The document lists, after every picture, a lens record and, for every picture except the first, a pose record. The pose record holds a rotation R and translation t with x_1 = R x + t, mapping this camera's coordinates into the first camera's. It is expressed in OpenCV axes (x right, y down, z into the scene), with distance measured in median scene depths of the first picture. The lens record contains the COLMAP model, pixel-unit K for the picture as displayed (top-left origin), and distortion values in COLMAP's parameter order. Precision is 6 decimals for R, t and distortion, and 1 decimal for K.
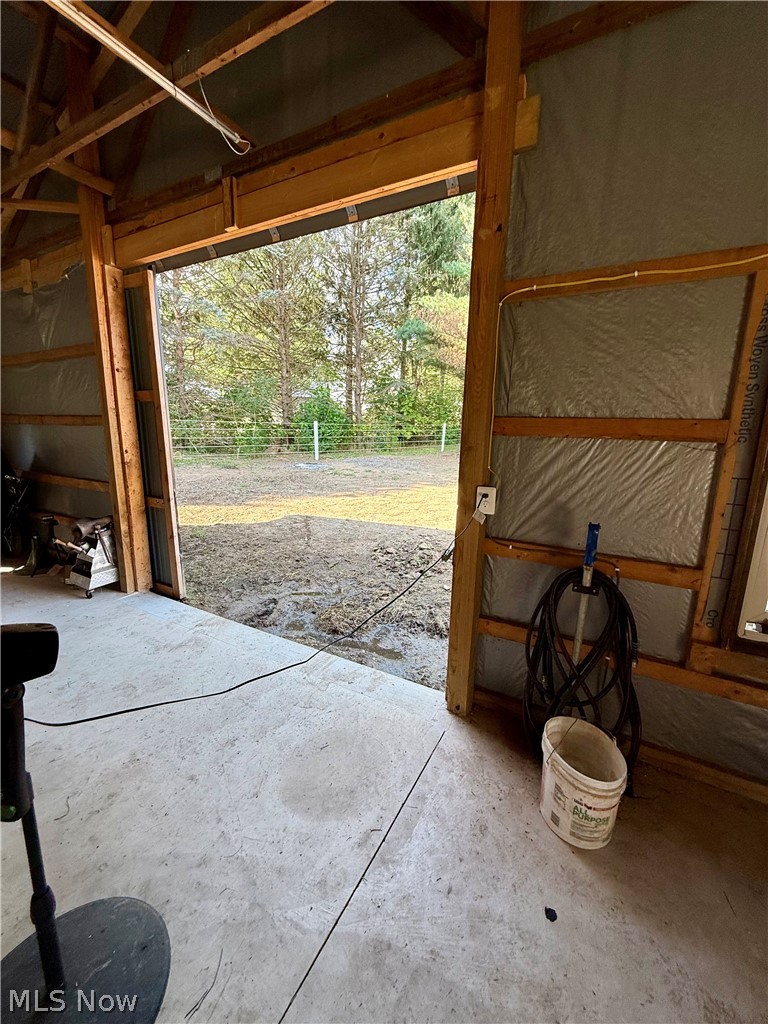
lens RADIAL K [[408.9, 0, 384.2], [0, 408.9, 508.5], [0, 0, 1]] dist [0.003599, -0.000433]
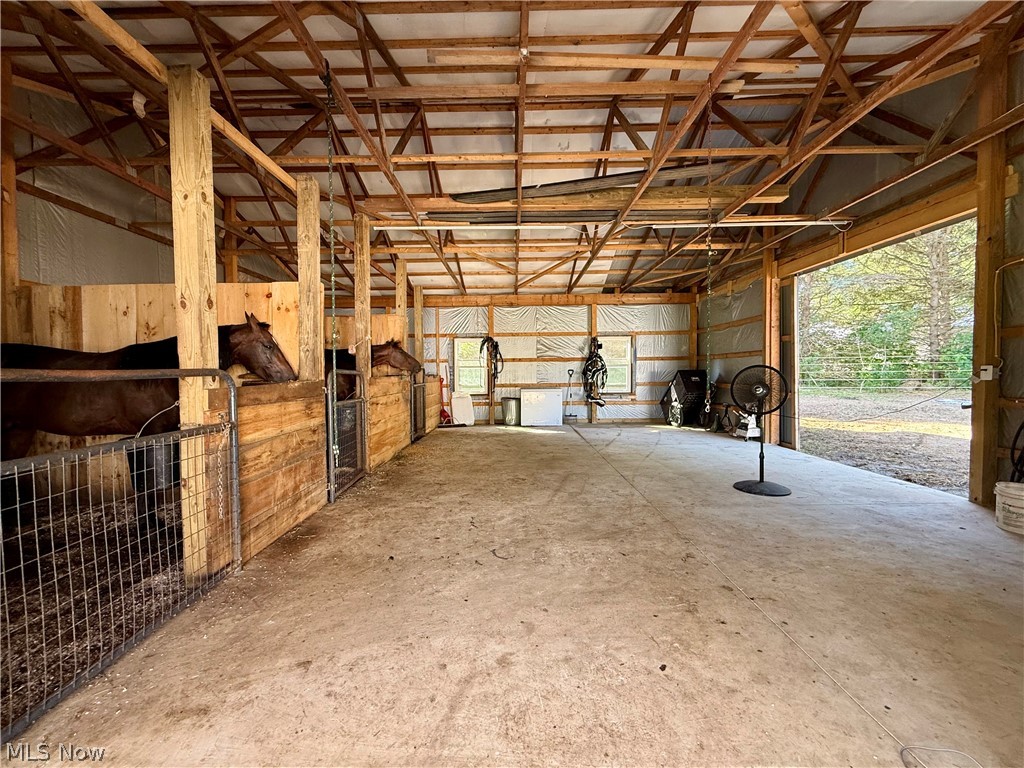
lens RADIAL K [[408.9, 0, 512.7], [0, 408.9, 383.6], [0, 0, 1]] dist [0.003599, -0.000433]
pose [[0.484636, -0.001634, -0.874714, 0.492905], [-0.147428, 0.985540, -0.083524, 0.296116], [0.862202, 0.169437, 0.477387, -1.024870]]
